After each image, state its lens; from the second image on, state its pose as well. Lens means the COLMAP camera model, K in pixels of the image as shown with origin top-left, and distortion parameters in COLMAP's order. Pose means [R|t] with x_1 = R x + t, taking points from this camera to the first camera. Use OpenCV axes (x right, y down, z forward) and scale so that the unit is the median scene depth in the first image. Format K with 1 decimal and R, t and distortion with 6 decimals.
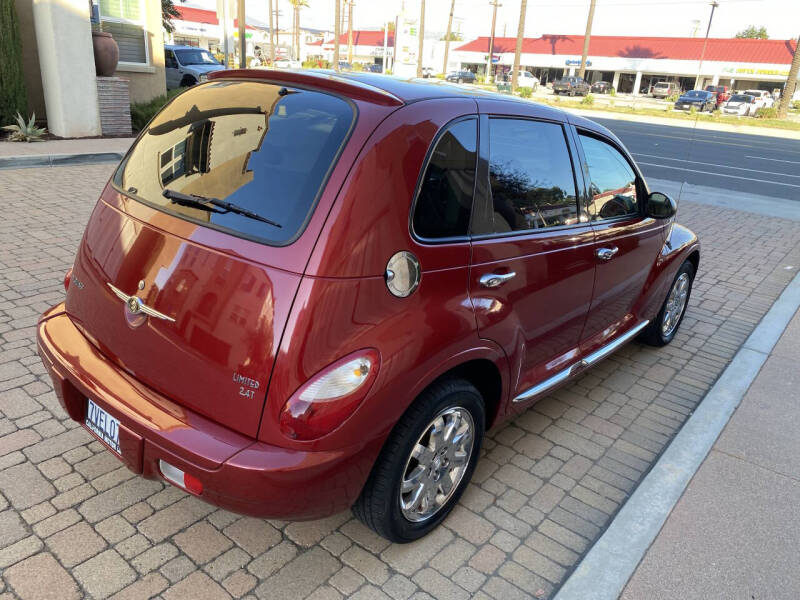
lens RADIAL K [[613.6, 0, 402.9], [0, 613.6, 303.5], [0, 0, 1]] dist [0.014565, -0.004063]
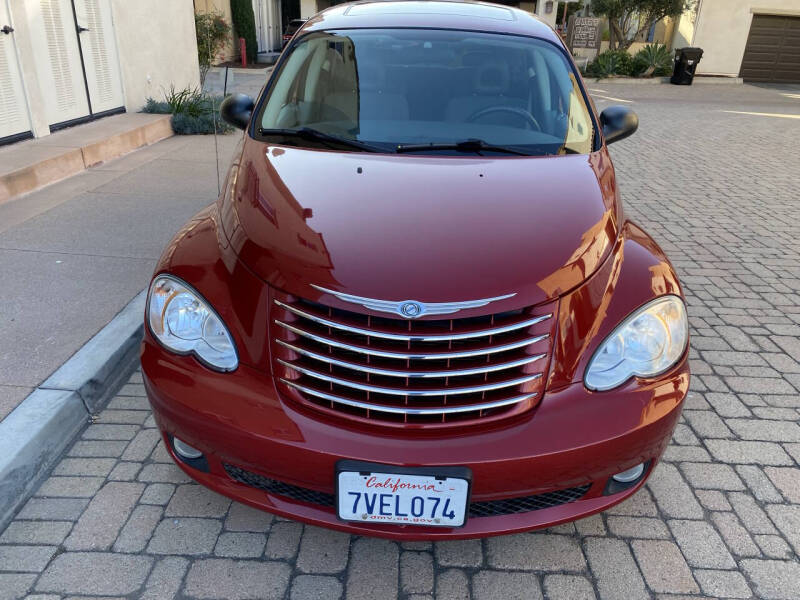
lens RADIAL K [[613.6, 0, 402.9], [0, 613.6, 303.5], [0, 0, 1]] dist [0.014565, -0.004063]
pose [[-0.783397, 0.157081, -0.601344, 0.537616], [-0.304120, 0.746913, 0.591296, -0.362031], [0.542034, 0.646101, -0.537358, 1.190273]]
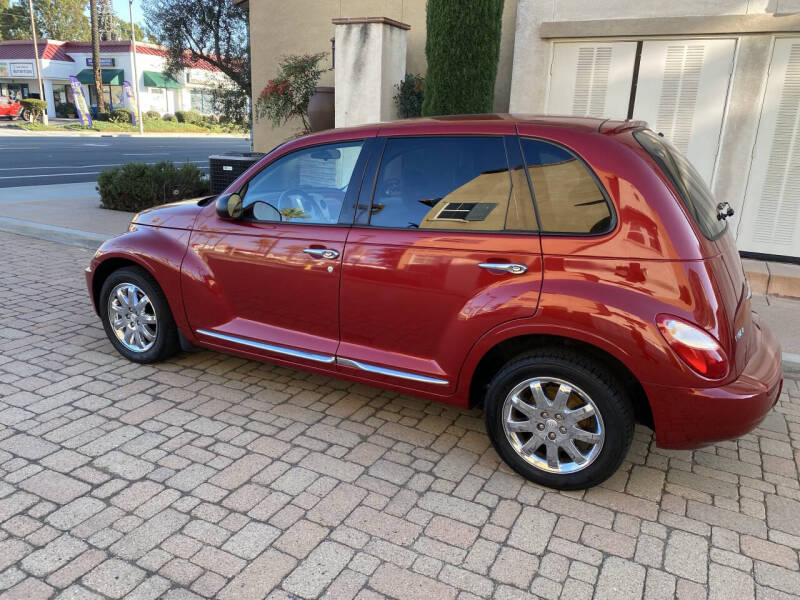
lens RADIAL K [[613.1, 0, 404.1], [0, 613.1, 298.0], [0, 0, 1]] dist [0.016838, -0.004283]
pose [[-0.217194, -0.347305, 0.912253, -0.671095], [0.290315, 0.869289, 0.400068, -0.336540], [-0.931957, 0.351733, -0.087977, 0.803323]]
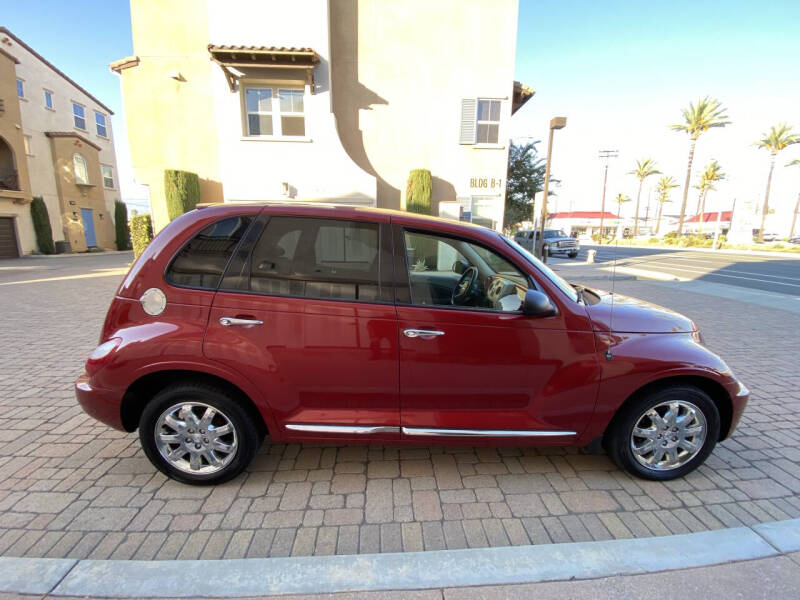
lens RADIAL K [[324.0, 0, 400.0], [0, 324.0, 300.0], [0, 0, 1]] dist [0.019681, -0.018702]
pose [[0.667222, 0.075234, -0.741050, 0.444281], [-0.221564, 0.969899, -0.101022, -0.044375], [0.711143, 0.231594, 0.663807, 0.348212]]
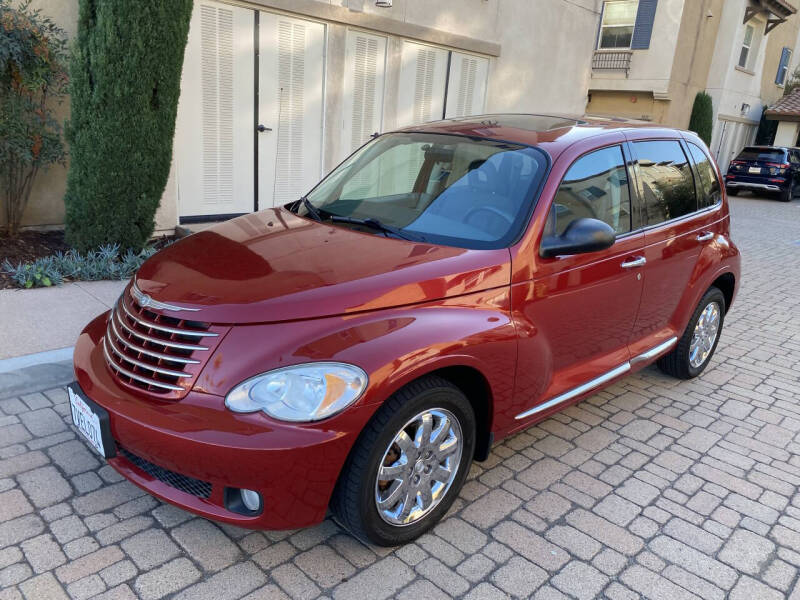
lens RADIAL K [[613.6, 0, 402.9], [0, 613.6, 303.5], [0, 0, 1]] dist [0.014565, -0.004063]
pose [[-0.984420, -0.170397, 0.043391, 0.135867], [-0.109770, 0.788322, 0.605391, -0.468334], [-0.137362, 0.591196, -0.794745, 1.361646]]
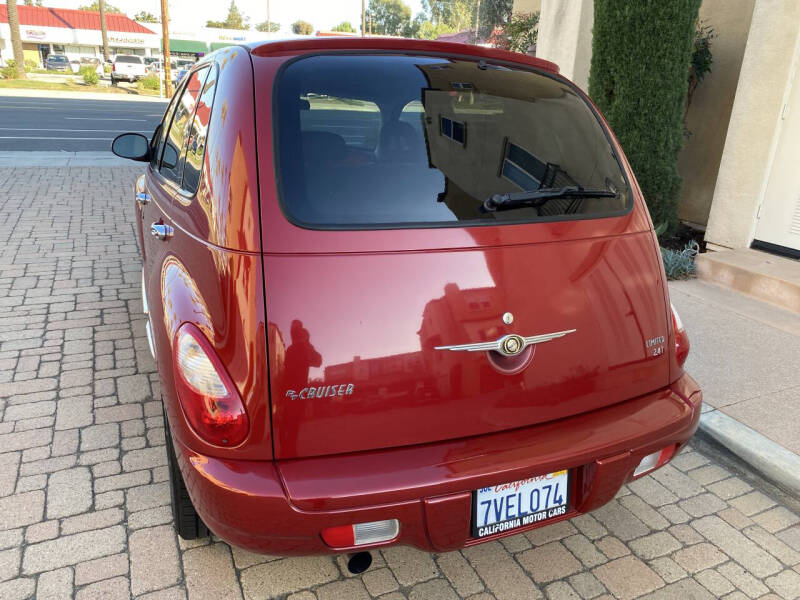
lens RADIAL K [[613.6, 0, 402.9], [0, 613.6, 303.5], [0, 0, 1]] dist [0.014565, -0.004063]
pose [[0.437446, -0.353258, 0.826952, -0.484235], [0.304007, 0.923558, 0.233711, -0.117213], [-0.846298, 0.149164, 0.511399, 0.302934]]
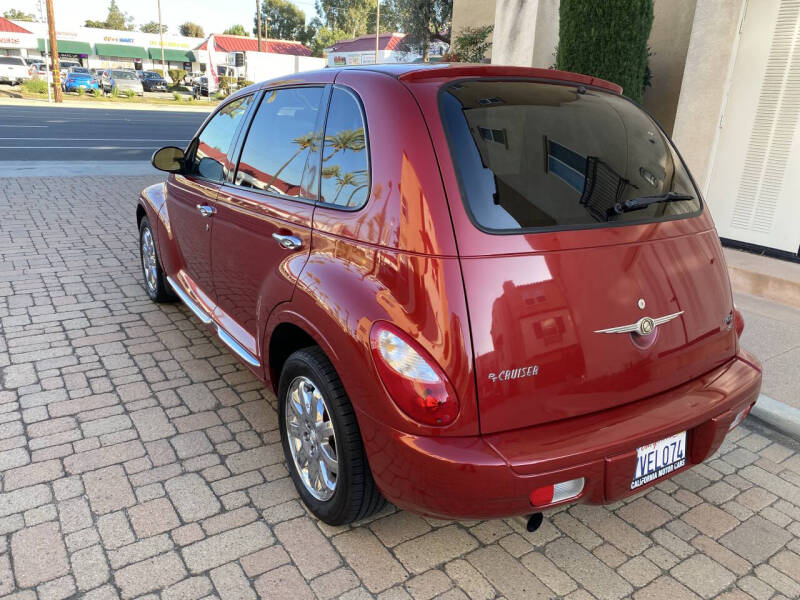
lens RADIAL K [[613.5, 0, 403.1], [0, 613.5, 297.6], [0, 0, 1]] dist [0.013741, -0.001604]
pose [[0.285829, -0.357687, 0.889023, -0.583636], [0.309023, 0.912570, 0.267807, -0.172921], [-0.907087, 0.198181, 0.371373, 0.419084]]
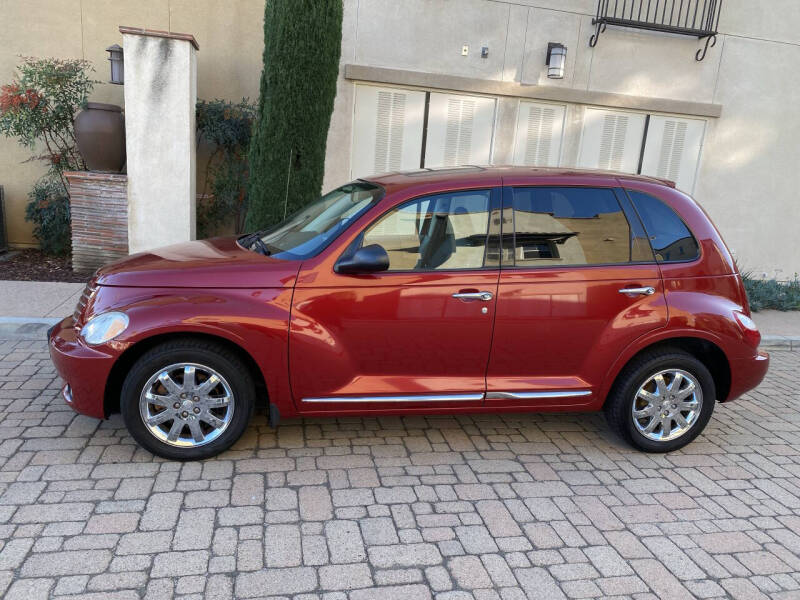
lens RADIAL K [[613.6, 0, 402.9], [0, 613.6, 303.5], [0, 0, 1]] dist [0.014565, -0.004063]
pose [[-0.772156, -0.265729, 0.577203, -0.383804], [0.093505, 0.850957, 0.516846, -0.491537], [-0.628515, 0.453057, -0.632225, 1.281472]]
